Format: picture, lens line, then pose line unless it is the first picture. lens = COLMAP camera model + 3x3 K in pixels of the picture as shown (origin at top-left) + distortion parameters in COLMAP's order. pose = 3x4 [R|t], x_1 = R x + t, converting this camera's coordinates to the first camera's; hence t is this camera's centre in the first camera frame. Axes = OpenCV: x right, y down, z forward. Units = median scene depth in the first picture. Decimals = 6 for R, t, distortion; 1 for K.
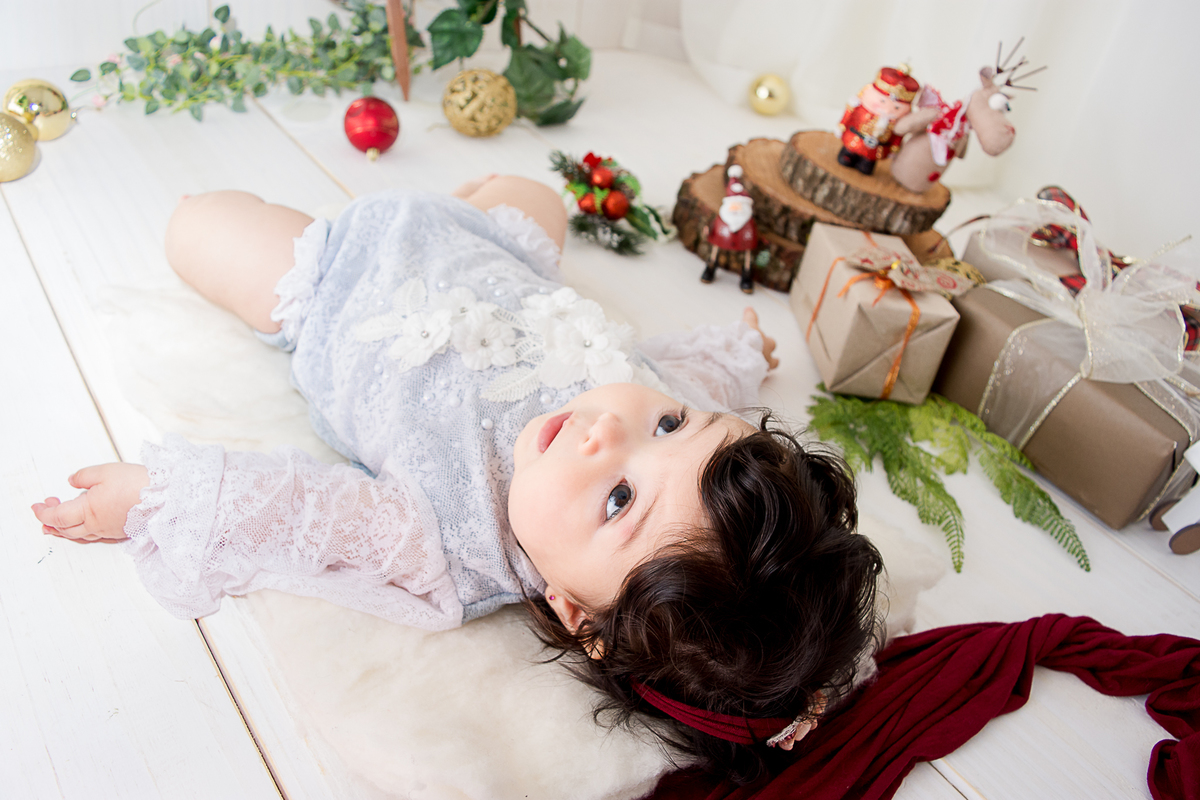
lens RADIAL K [[936.3, 0, 600.0], [0, 936.3, 400.0], [0, 0, 1]] dist [-0.086321, 0.010833]
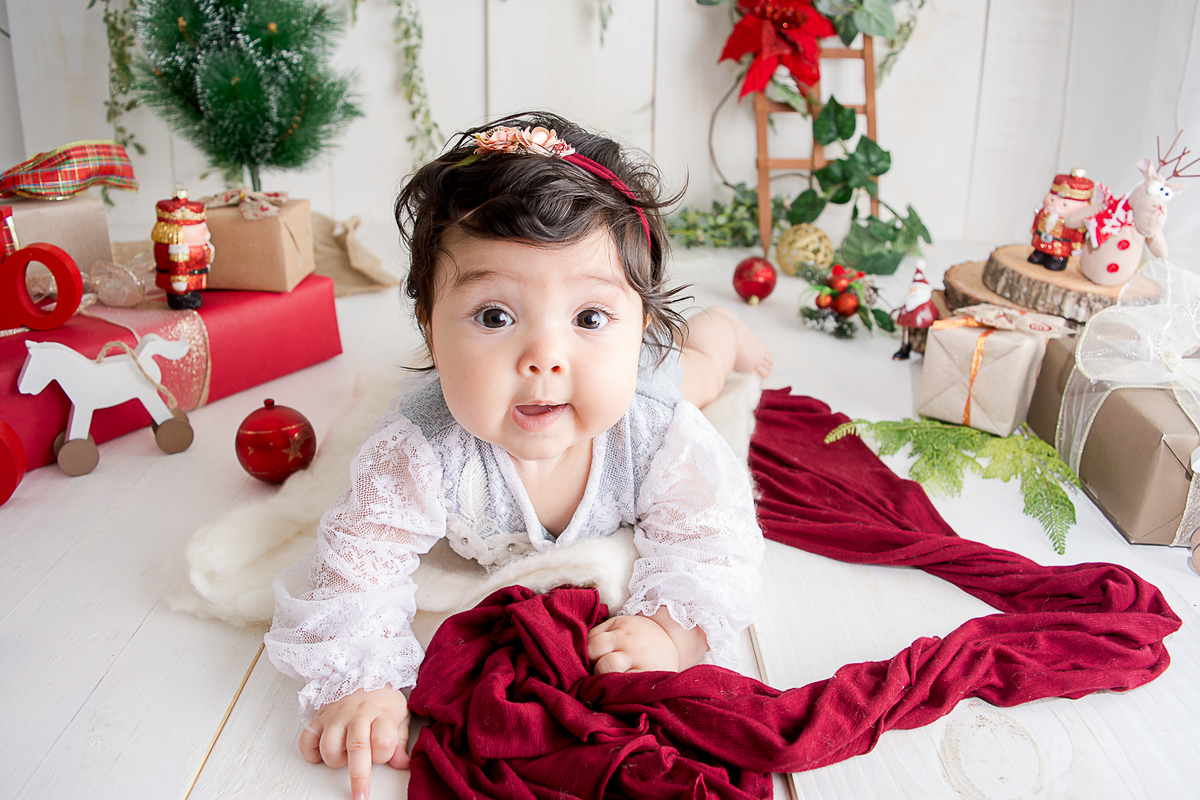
lens RADIAL K [[936.3, 0, 600.0], [0, 936.3, 400.0], [0, 0, 1]] dist [-0.086321, 0.010833]
pose [[0.772397, 0.072764, -0.630958, 0.603609], [-0.284506, 0.927814, -0.241284, 0.324995], [0.567855, 0.365878, 0.737343, -0.037023]]
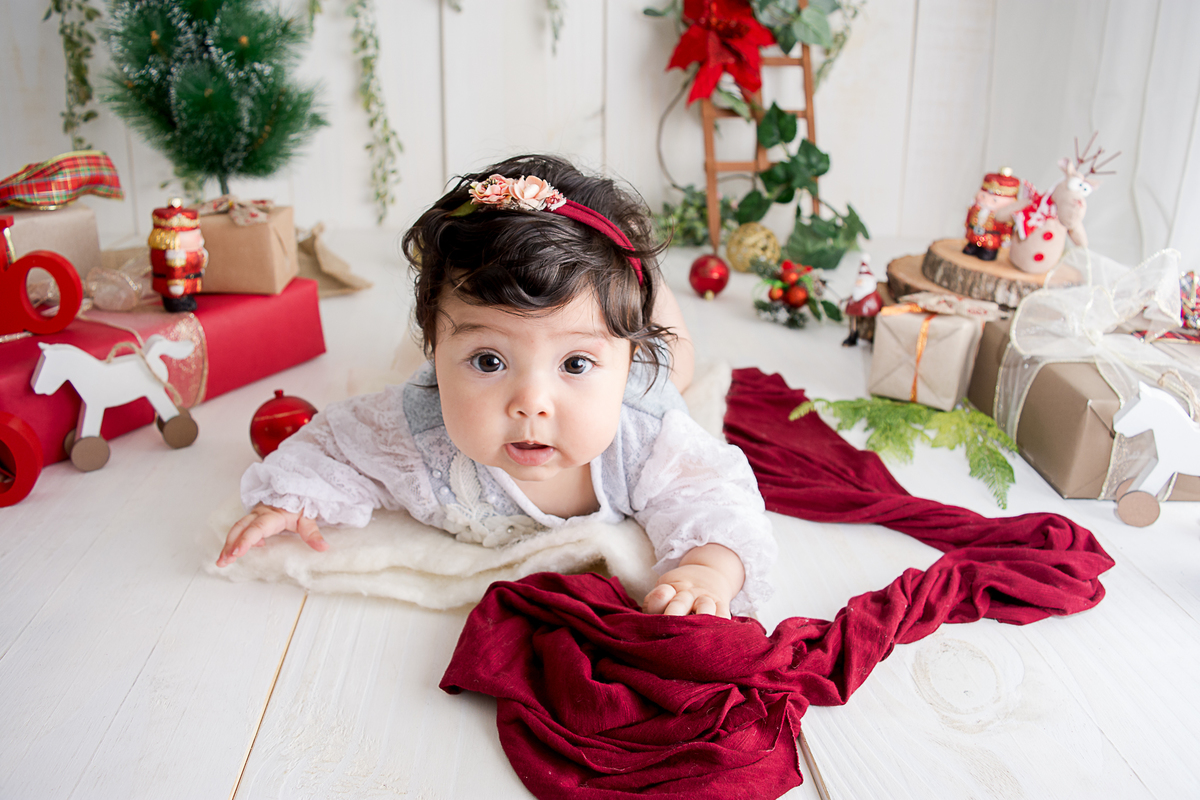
lens RADIAL K [[936.3, 0, 600.0], [0, 936.3, 400.0], [0, 0, 1]] dist [-0.086321, 0.010833]
pose [[0.815561, 0.048350, -0.576648, 0.612979], [-0.241545, 0.933984, -0.263308, 0.374902], [0.525849, 0.354030, 0.773399, -0.115803]]
